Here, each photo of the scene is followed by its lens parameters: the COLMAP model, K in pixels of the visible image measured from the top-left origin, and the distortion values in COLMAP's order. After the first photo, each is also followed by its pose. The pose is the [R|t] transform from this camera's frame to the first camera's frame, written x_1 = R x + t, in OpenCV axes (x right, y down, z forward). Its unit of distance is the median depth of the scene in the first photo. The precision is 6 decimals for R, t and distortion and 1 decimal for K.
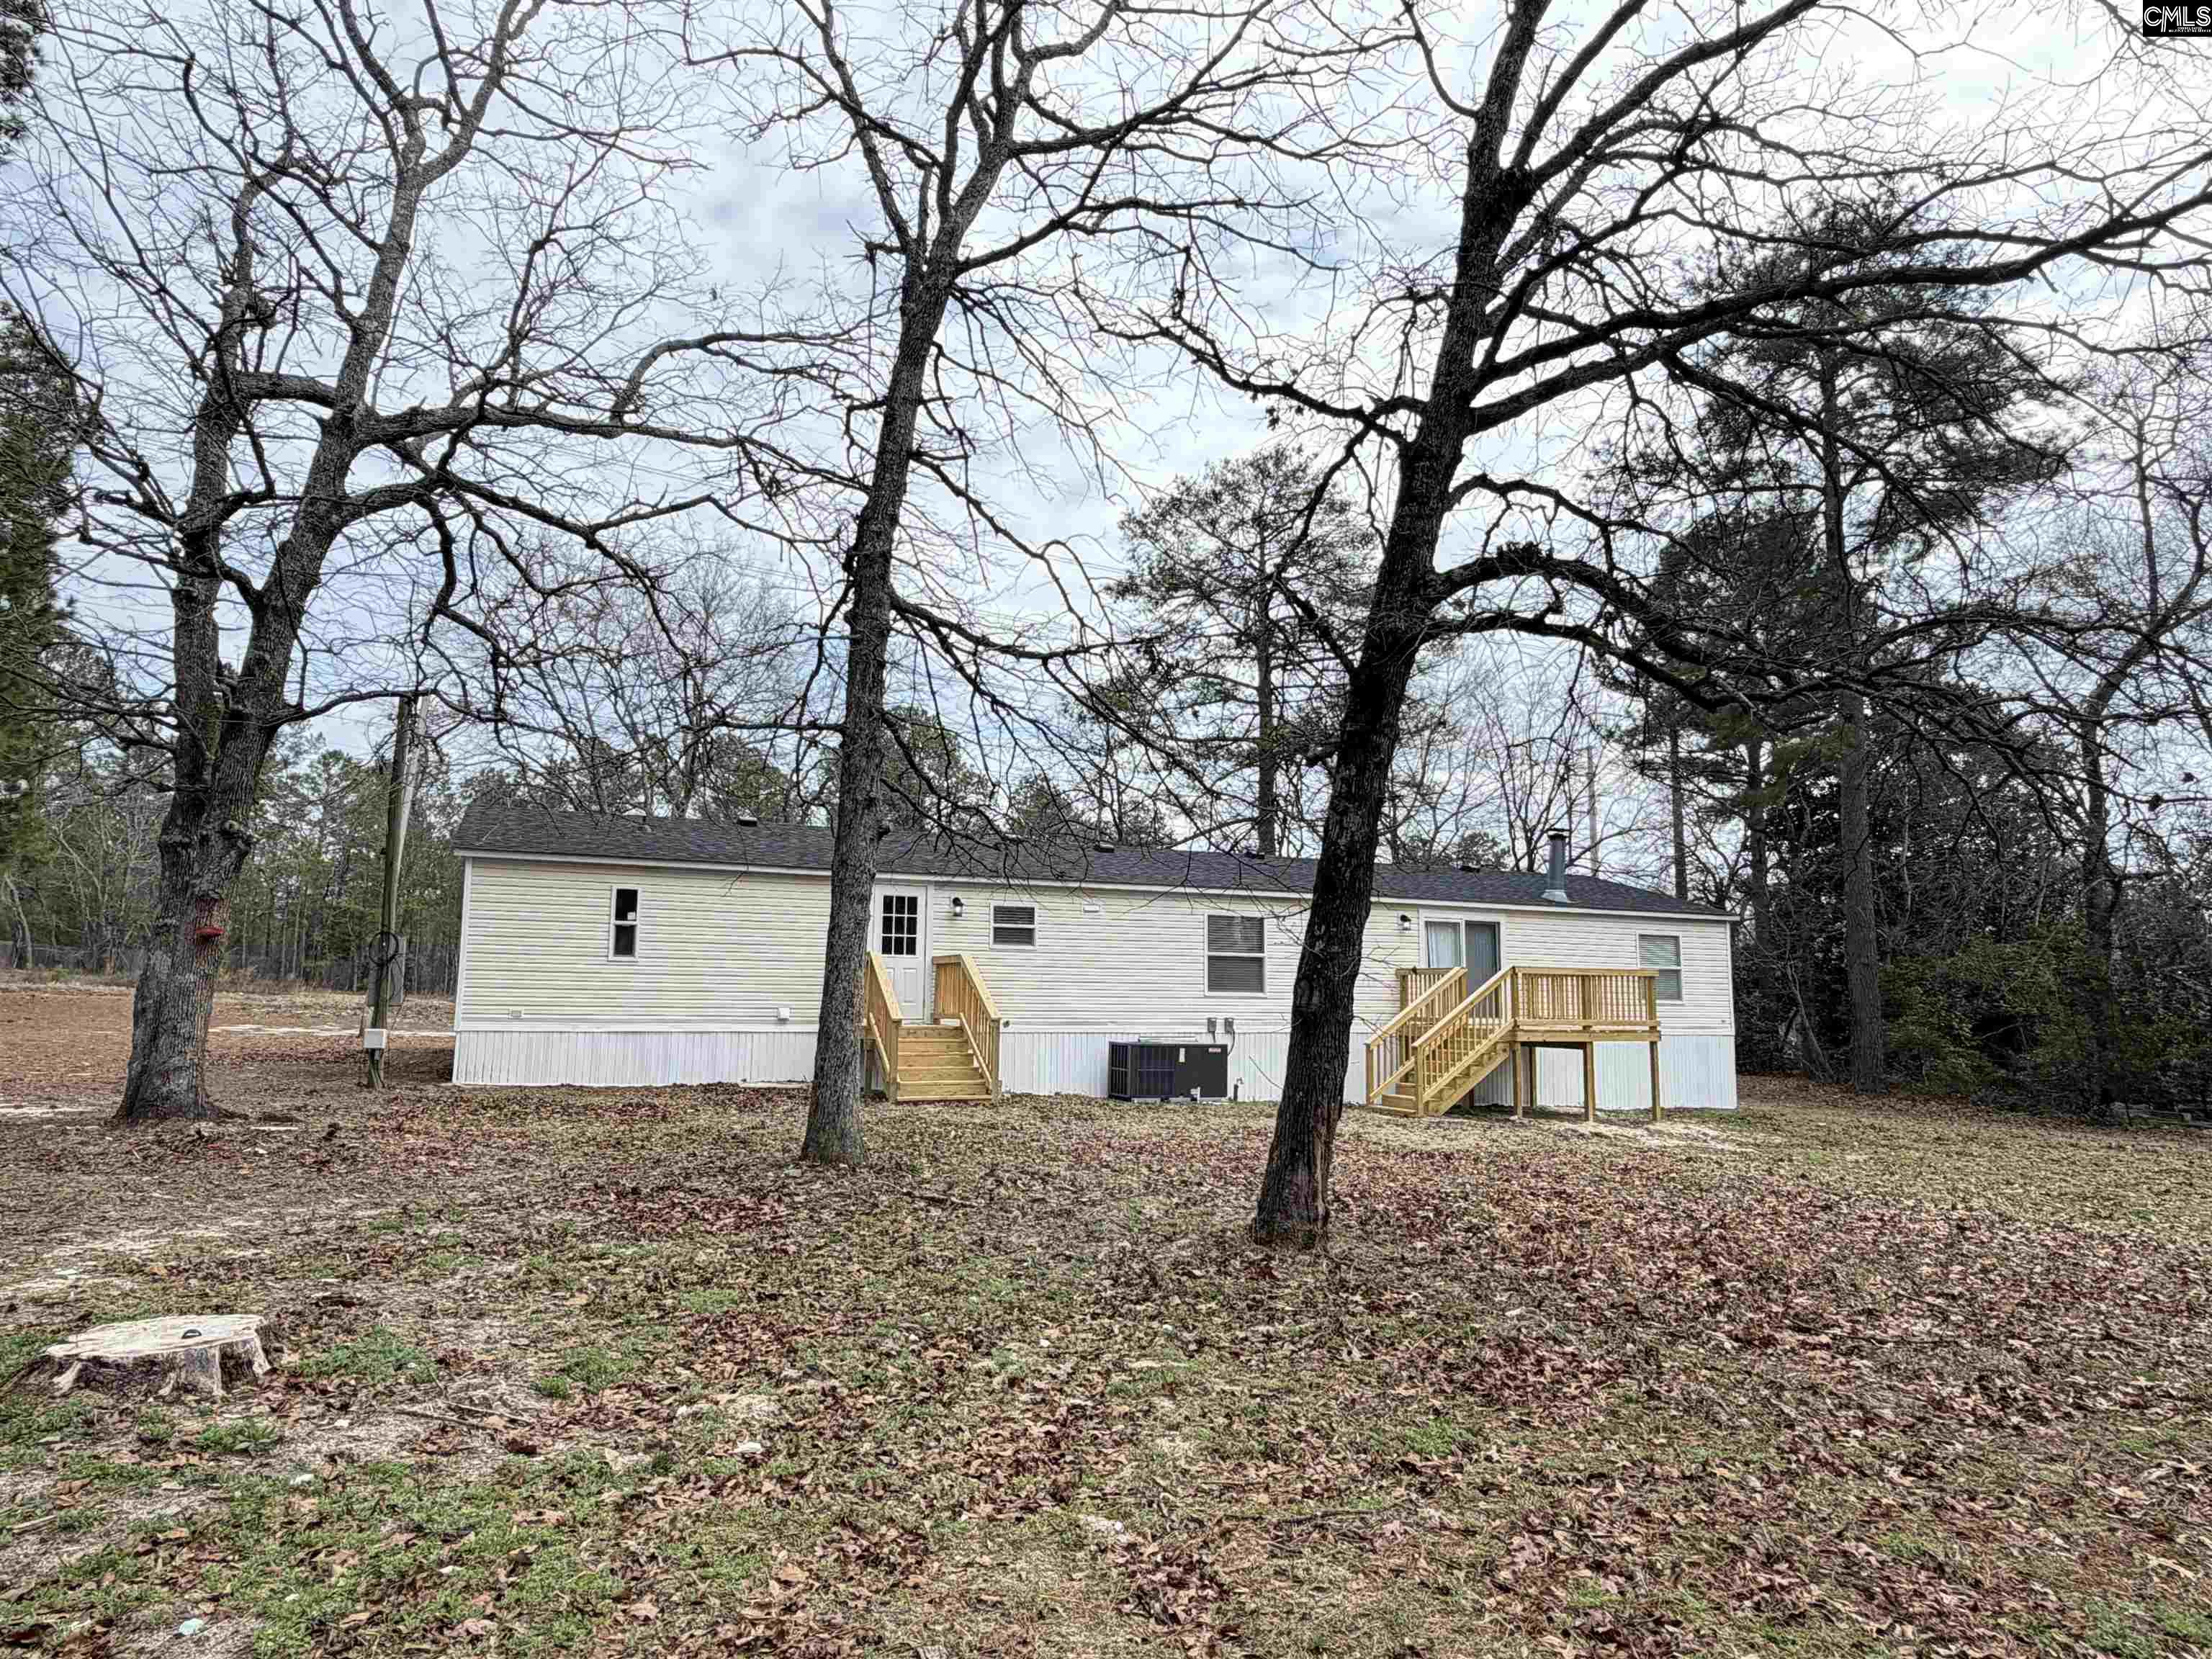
lens RADIAL K [[1439.1, 0, 1106.0], [0, 1439.1, 829.5], [0, 0, 1]] dist [0.001279, 0.000229]
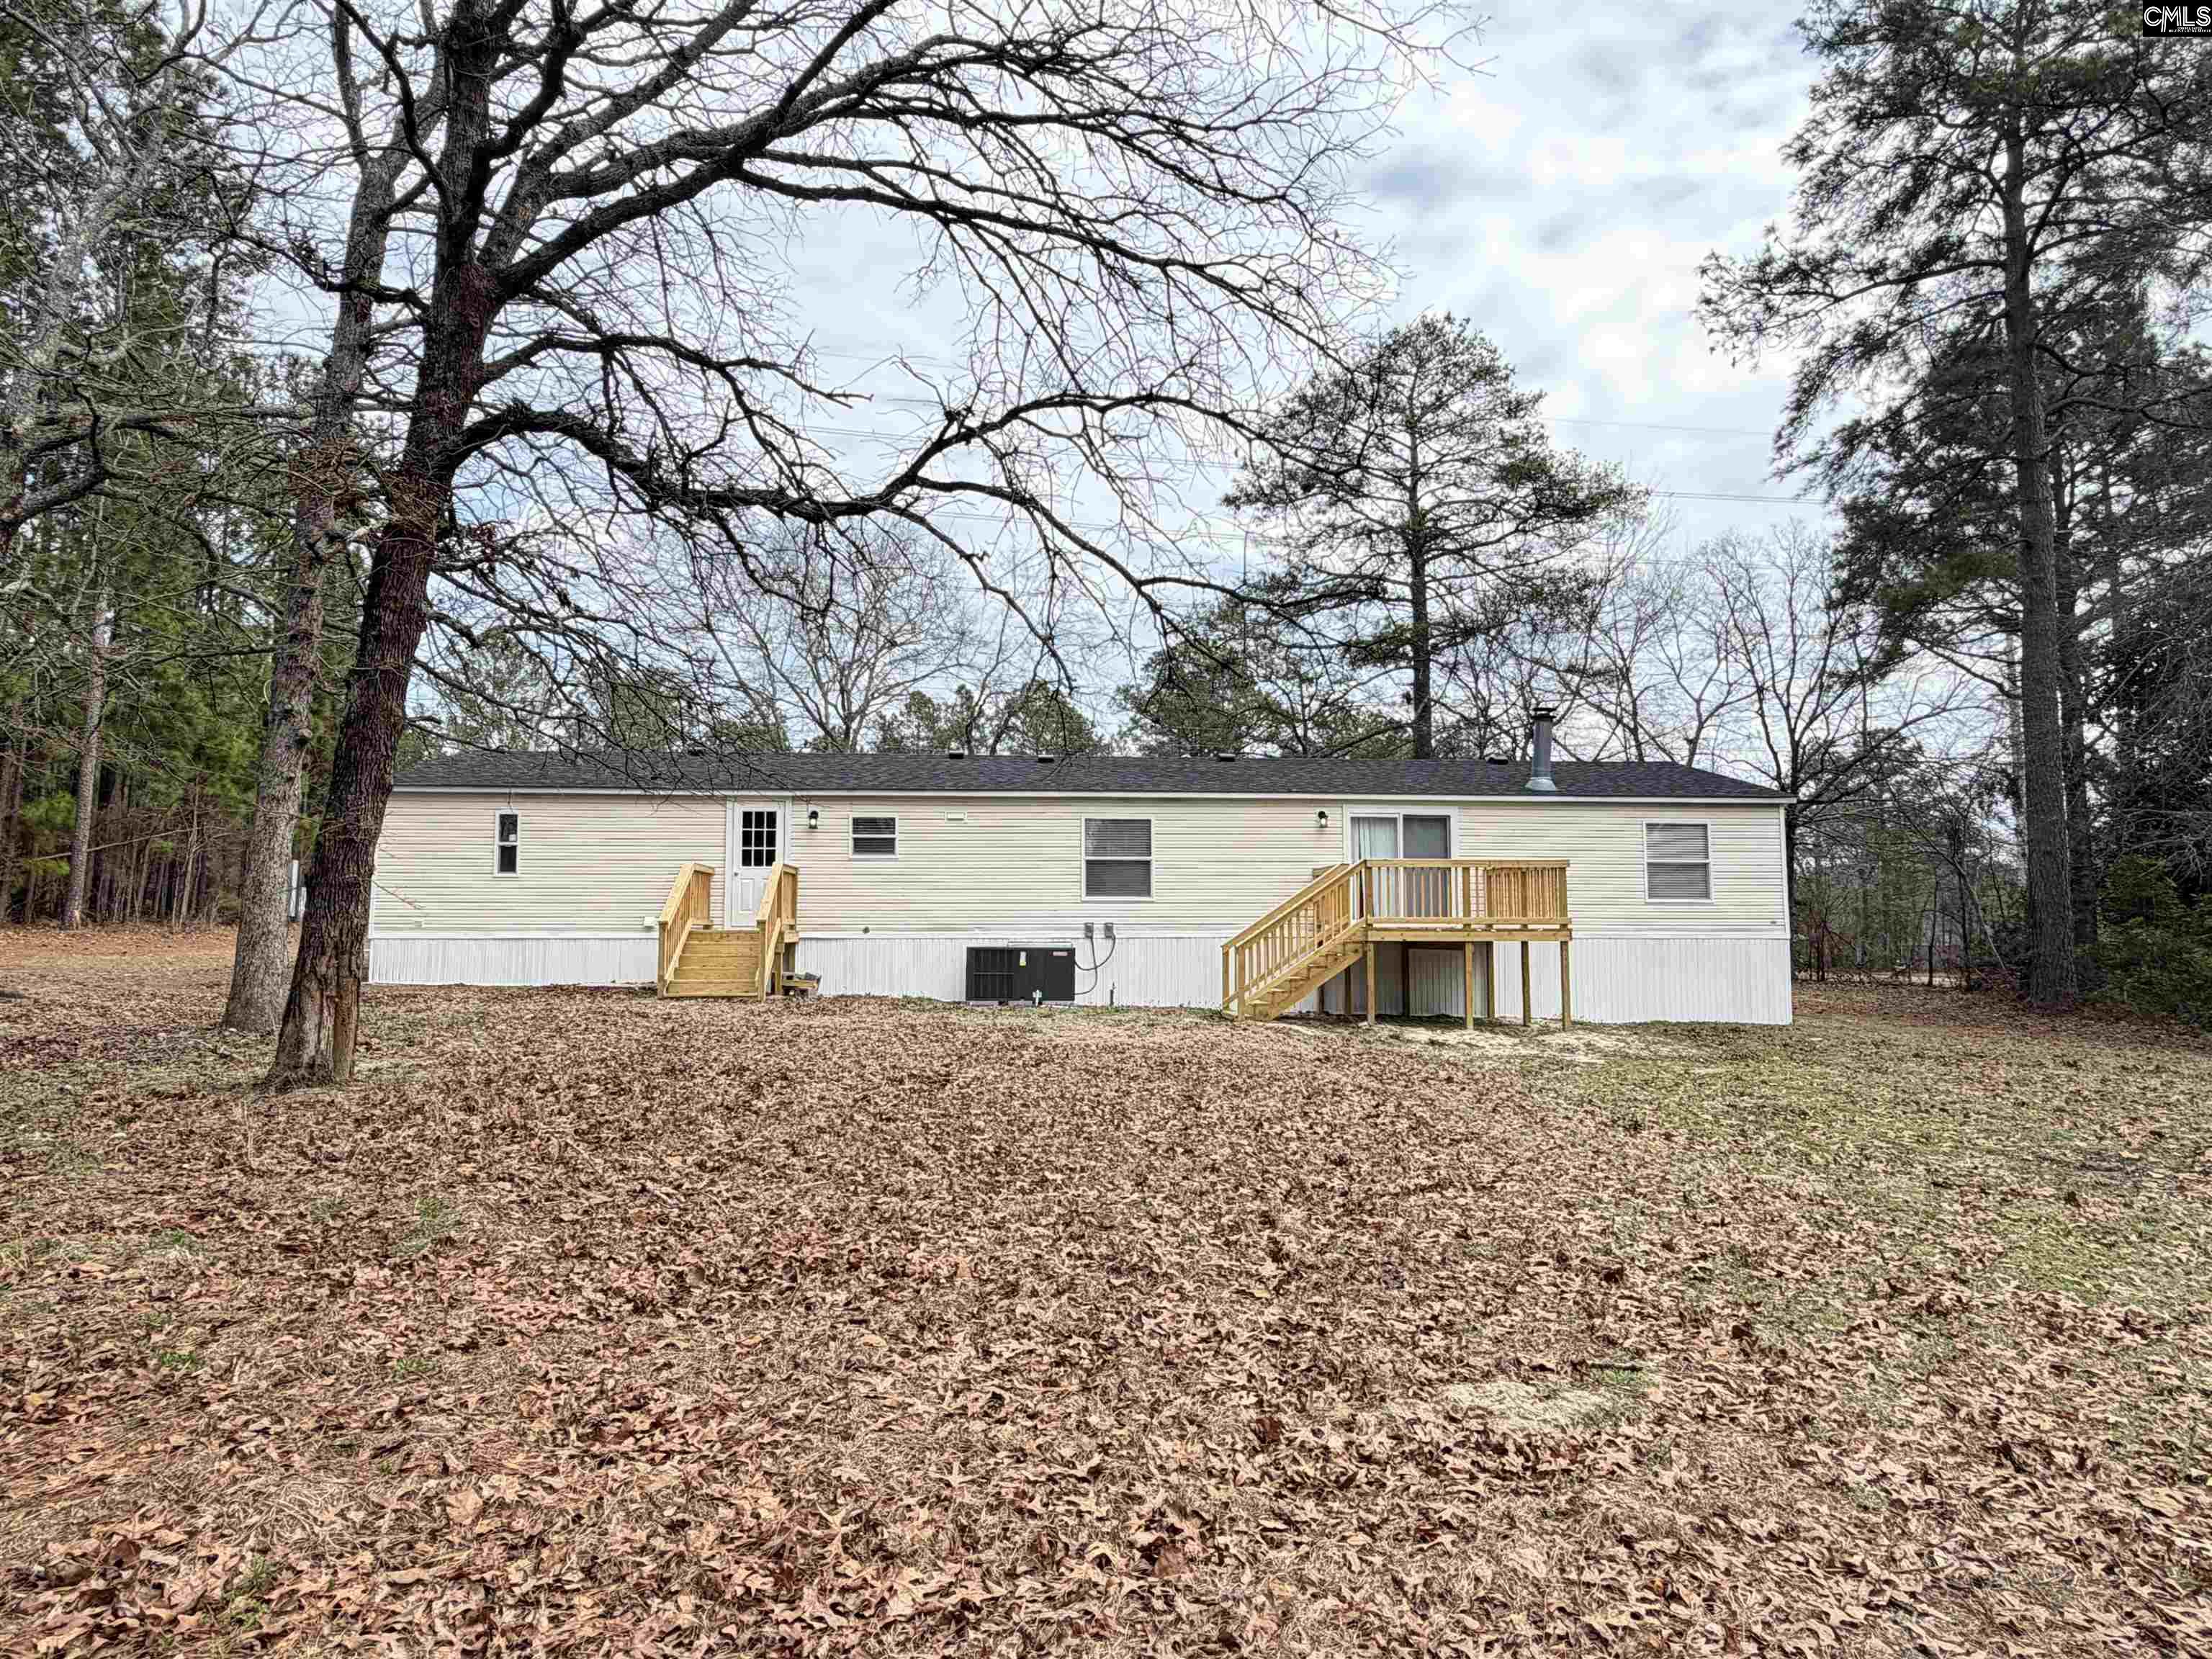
lens RADIAL K [[1439.1, 0, 1106.0], [0, 1439.1, 829.5], [0, 0, 1]] dist [0.001279, 0.000229]
pose [[0.931283, -0.040858, -0.361997, 0.469502], [0.054737, 0.998104, 0.028164, 0.042498], [0.360160, -0.046043, 0.931754, 0.095713]]
